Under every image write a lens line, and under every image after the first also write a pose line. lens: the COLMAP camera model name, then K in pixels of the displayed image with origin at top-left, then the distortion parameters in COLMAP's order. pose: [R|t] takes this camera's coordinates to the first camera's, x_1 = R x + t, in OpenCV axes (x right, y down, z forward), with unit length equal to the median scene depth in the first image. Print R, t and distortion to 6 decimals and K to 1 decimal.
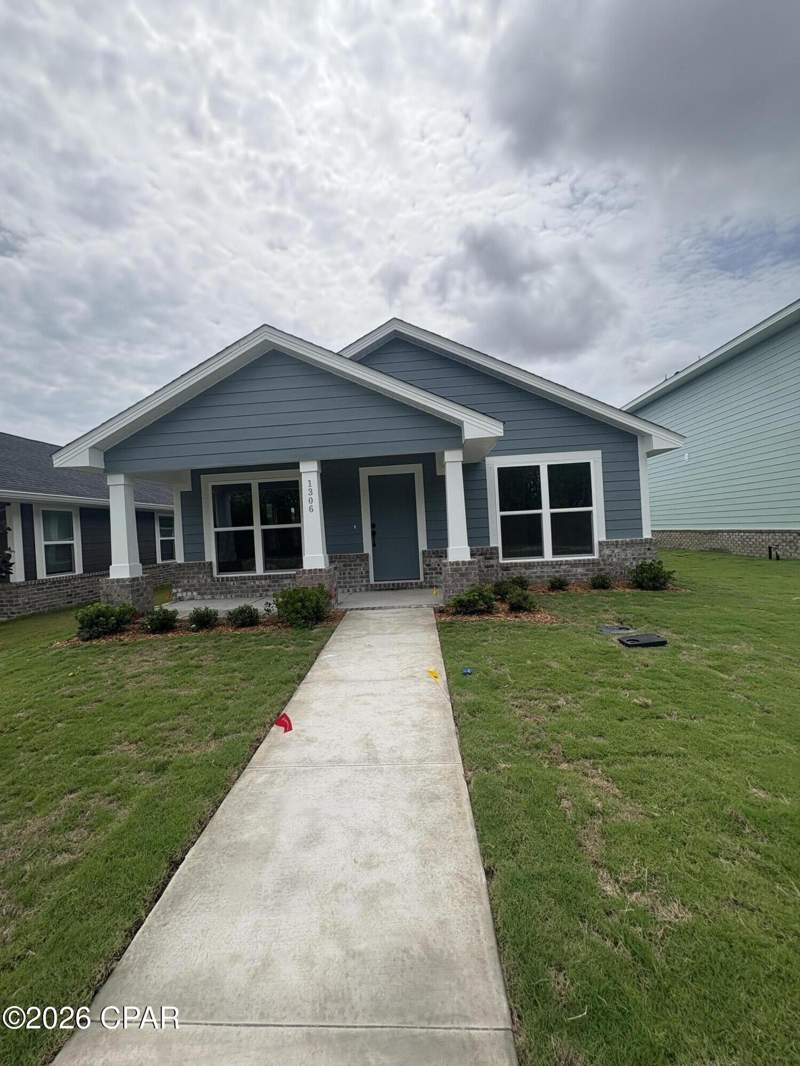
lens RADIAL K [[426.7, 0, 395.3], [0, 426.7, 532.9], [0, 0, 1]] dist [-0.000245, -0.000445]
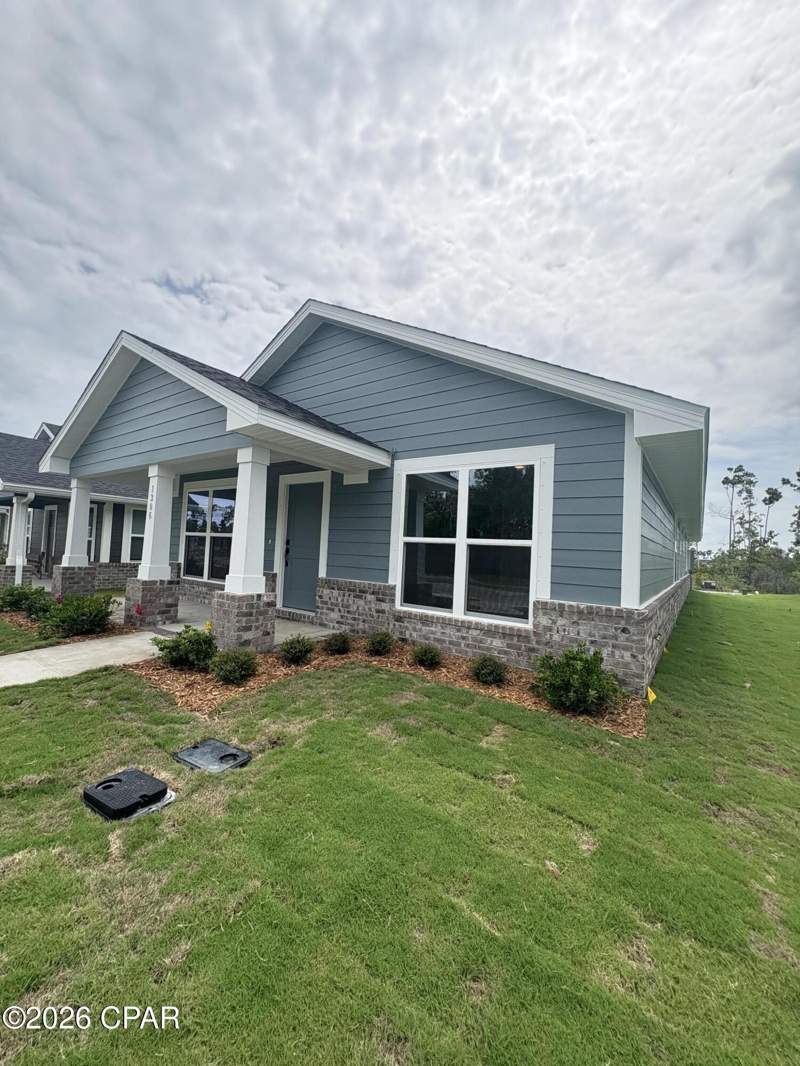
lens RADIAL K [[425.5, 0, 398.8], [0, 425.5, 540.0], [0, 0, 1]] dist [-0.000097, -0.000415]
pose [[0.839467, 0.080169, -0.537464, 0.621753], [-0.094971, 0.995480, 0.000152, -0.044075], [0.535047, 0.050916, 0.843286, 0.406011]]
